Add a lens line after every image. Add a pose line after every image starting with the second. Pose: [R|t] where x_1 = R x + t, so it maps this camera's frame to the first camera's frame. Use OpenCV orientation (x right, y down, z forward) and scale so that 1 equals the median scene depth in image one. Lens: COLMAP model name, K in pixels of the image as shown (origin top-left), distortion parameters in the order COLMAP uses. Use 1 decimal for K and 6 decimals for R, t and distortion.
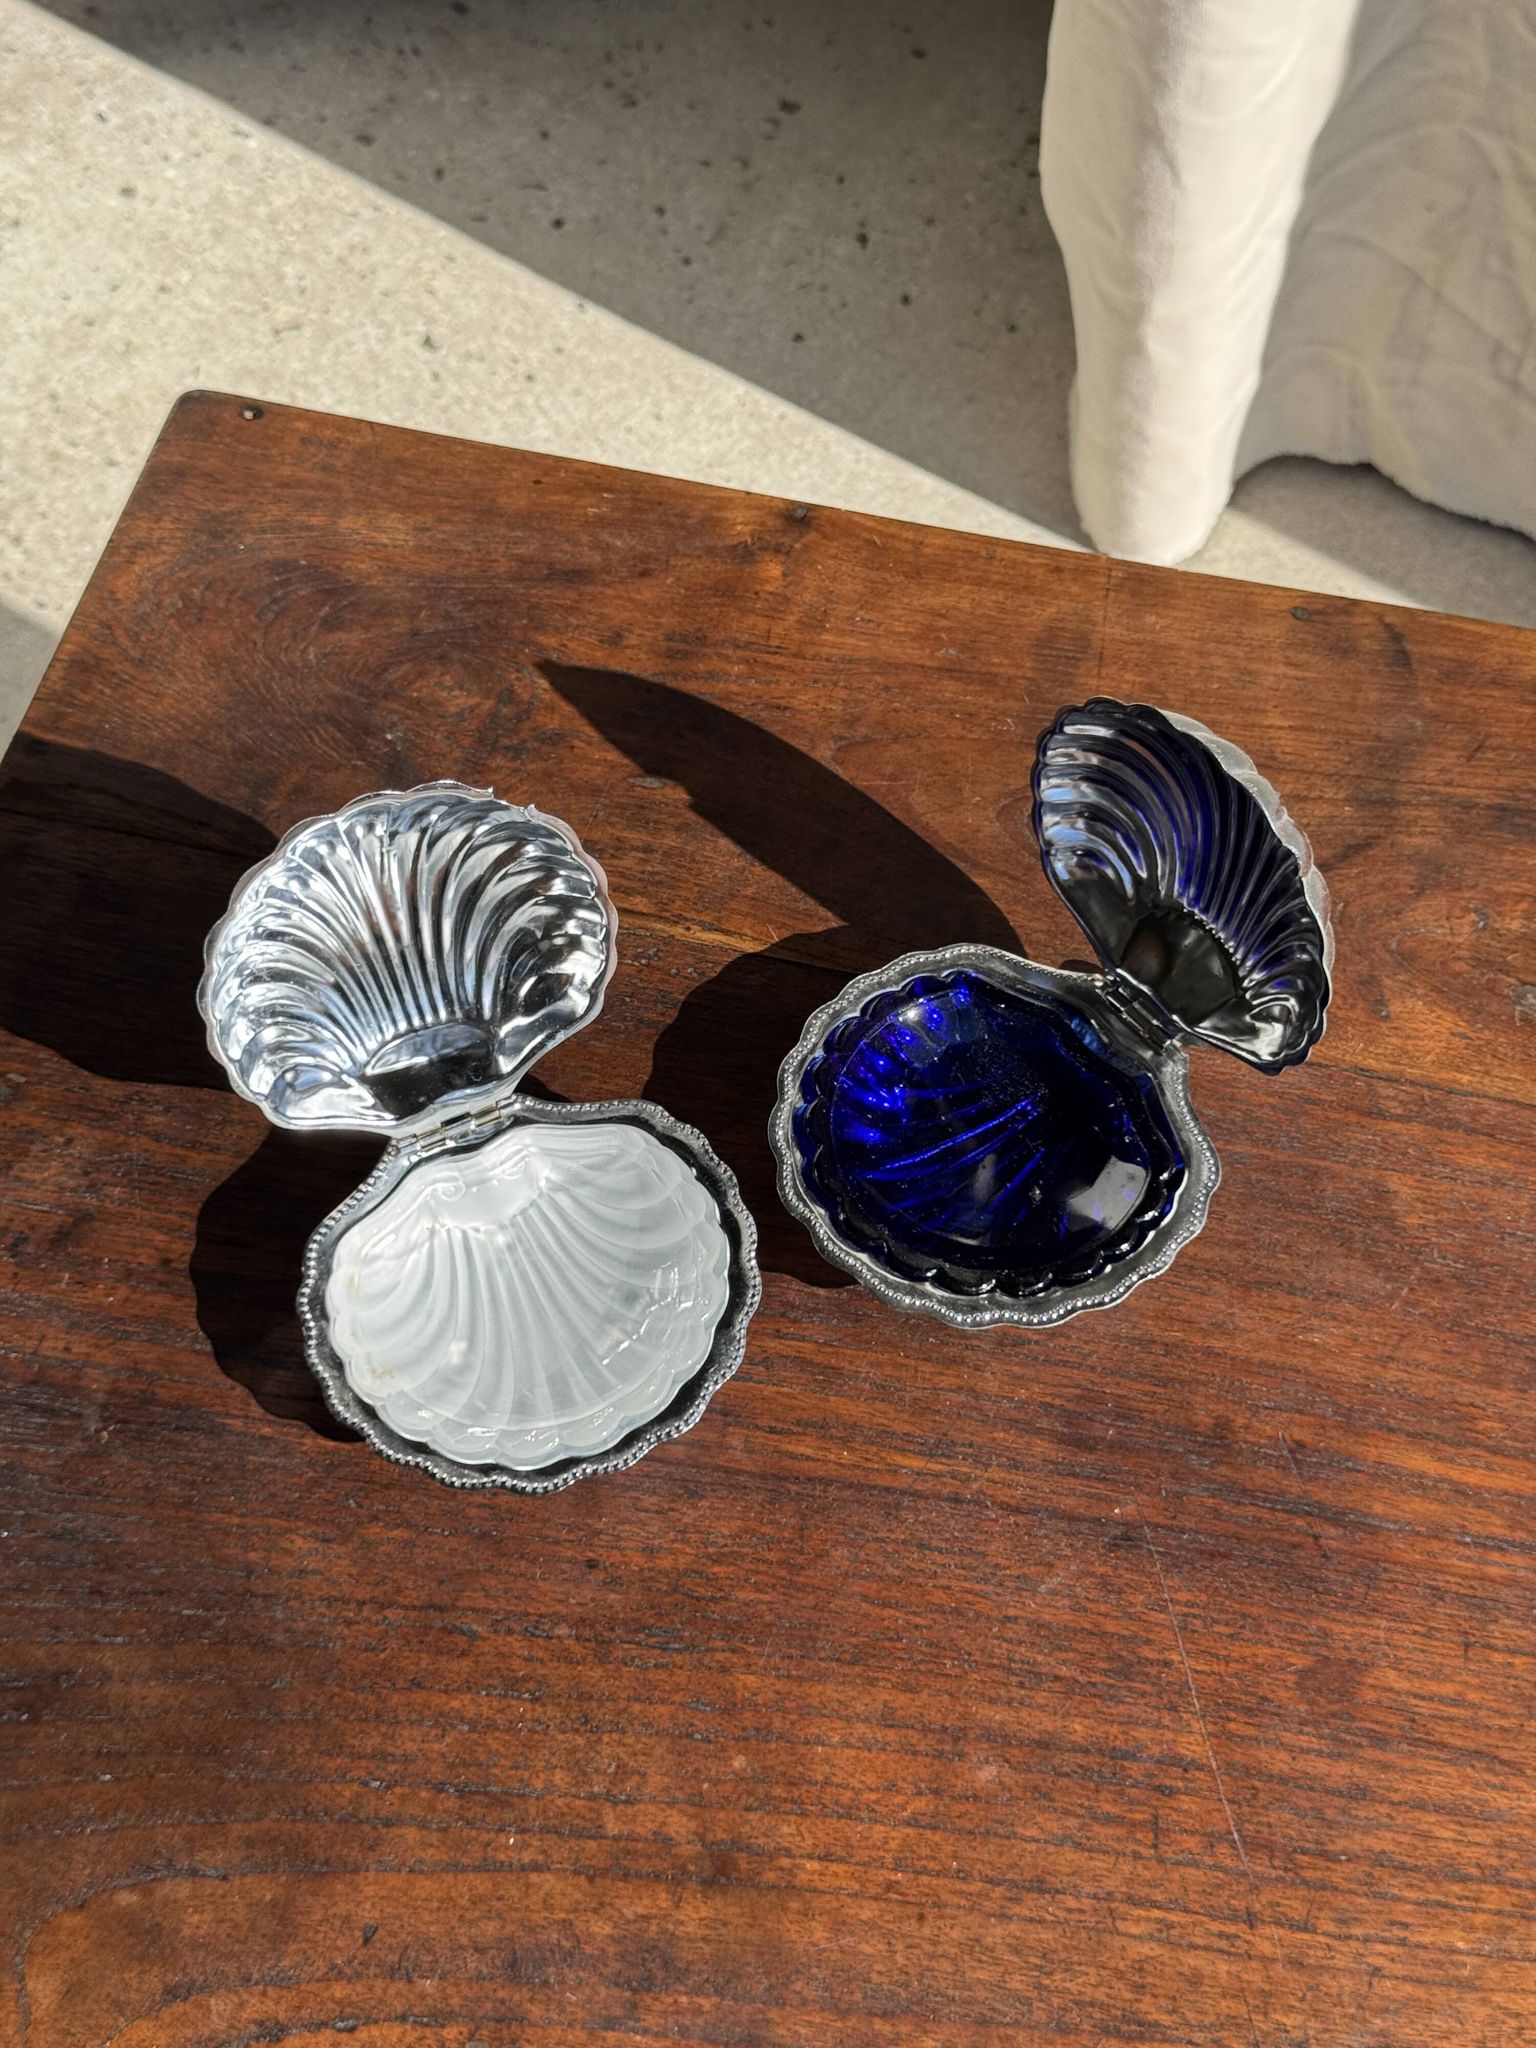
lens RADIAL K [[2925.7, 0, 791.0], [0, 2925.7, 1036.4], [0, 0, 1]] dist [0.144901, 0.055208]
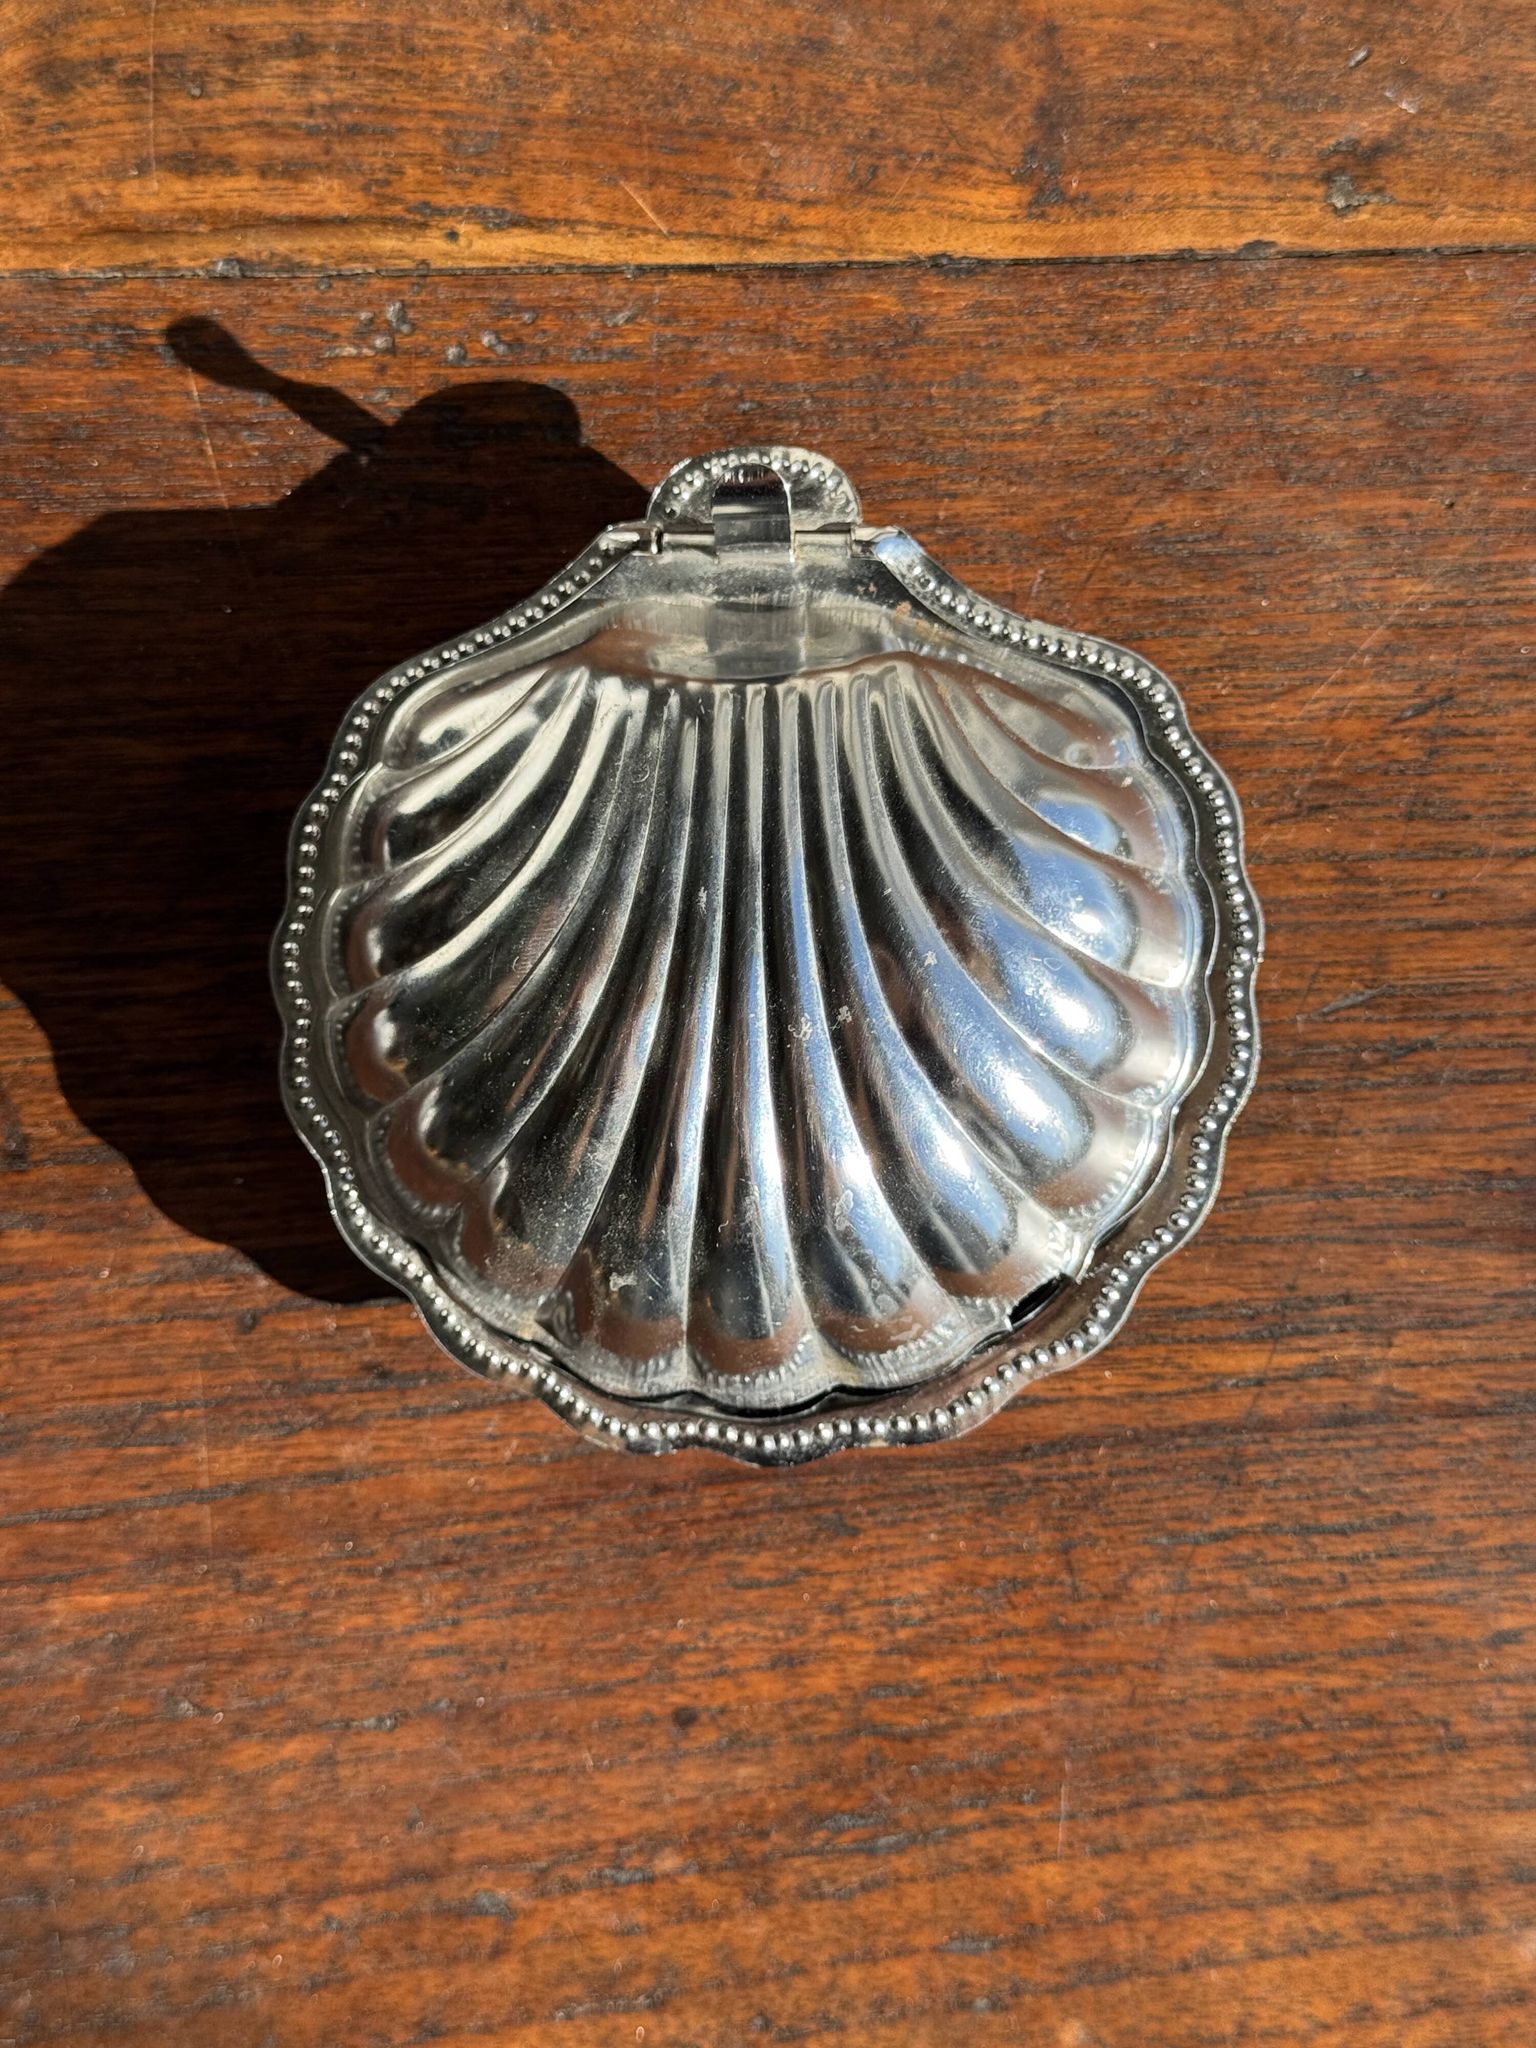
lens RADIAL K [[2926.1, 0, 779.1], [0, 2926.1, 1036.5], [0, 0, 1]] dist [0.184308, -0.469409]
pose [[0.965988, -0.258479, 0.007497, -0.024936], [0.216768, 0.825234, 0.521537, -0.183216], [-0.140993, -0.502173, 0.853196, 0.617371]]
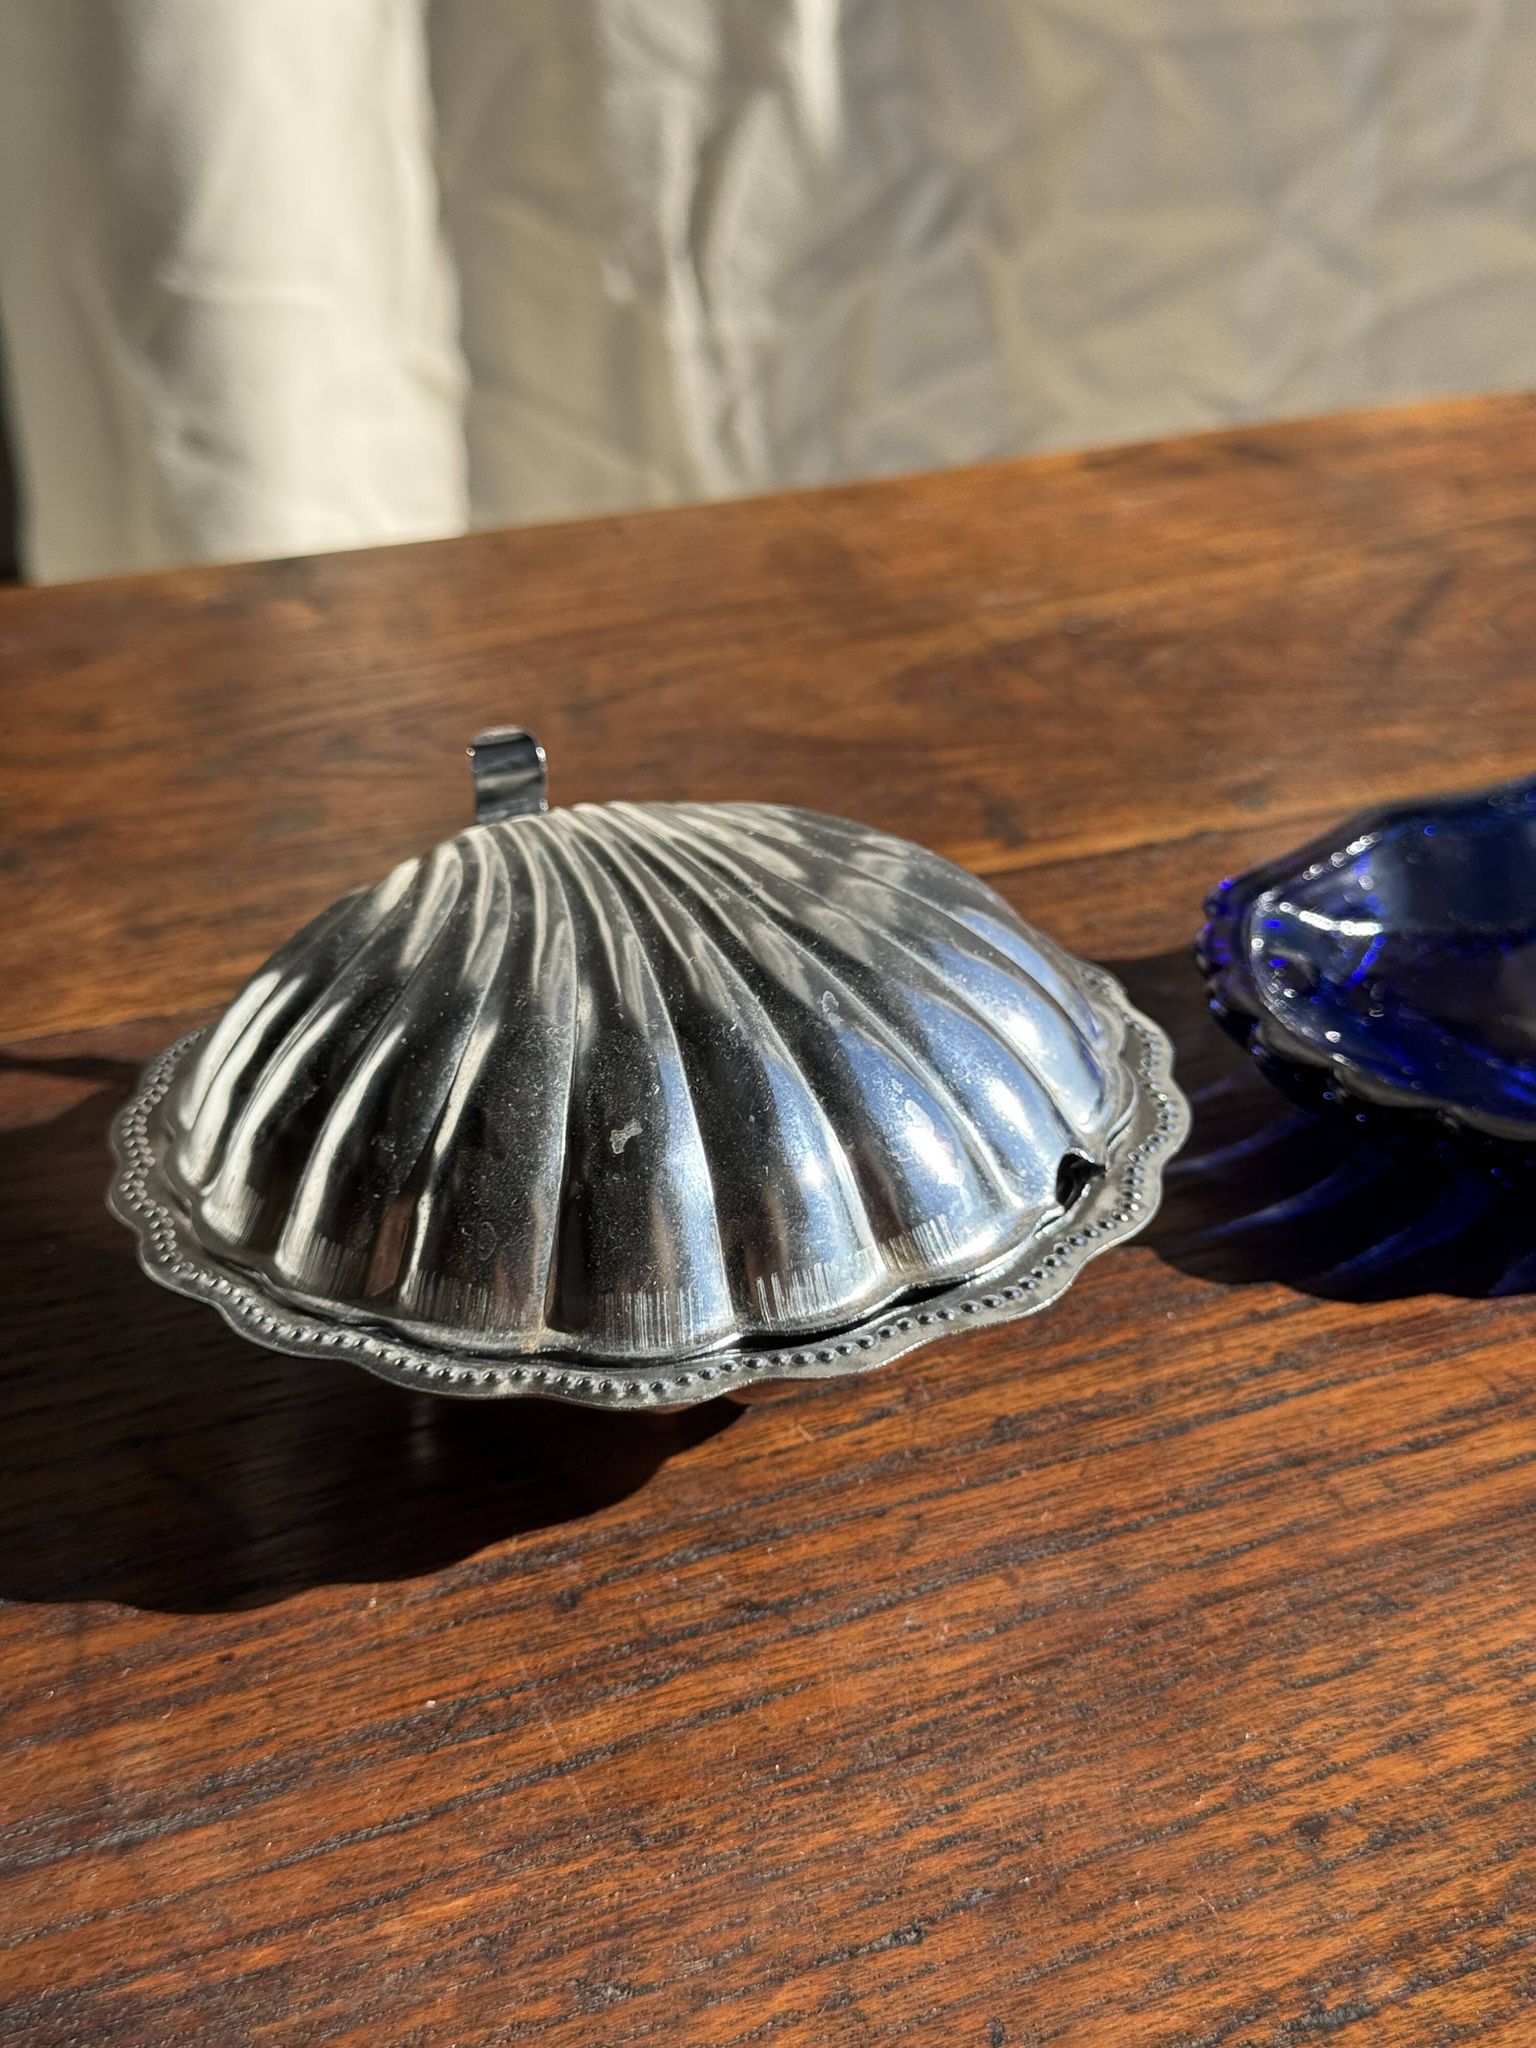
lens RADIAL K [[2982.1, 0, 761.5], [0, 2982.1, 1001.9], [0, 0, 1]] dist [0.179363, -0.449253]
pose [[0.851982, -0.249492, 0.460305, -0.268296], [0.445411, 0.807489, -0.386744, 0.210509], [-0.275202, 0.534524, 0.799092, 0.670234]]
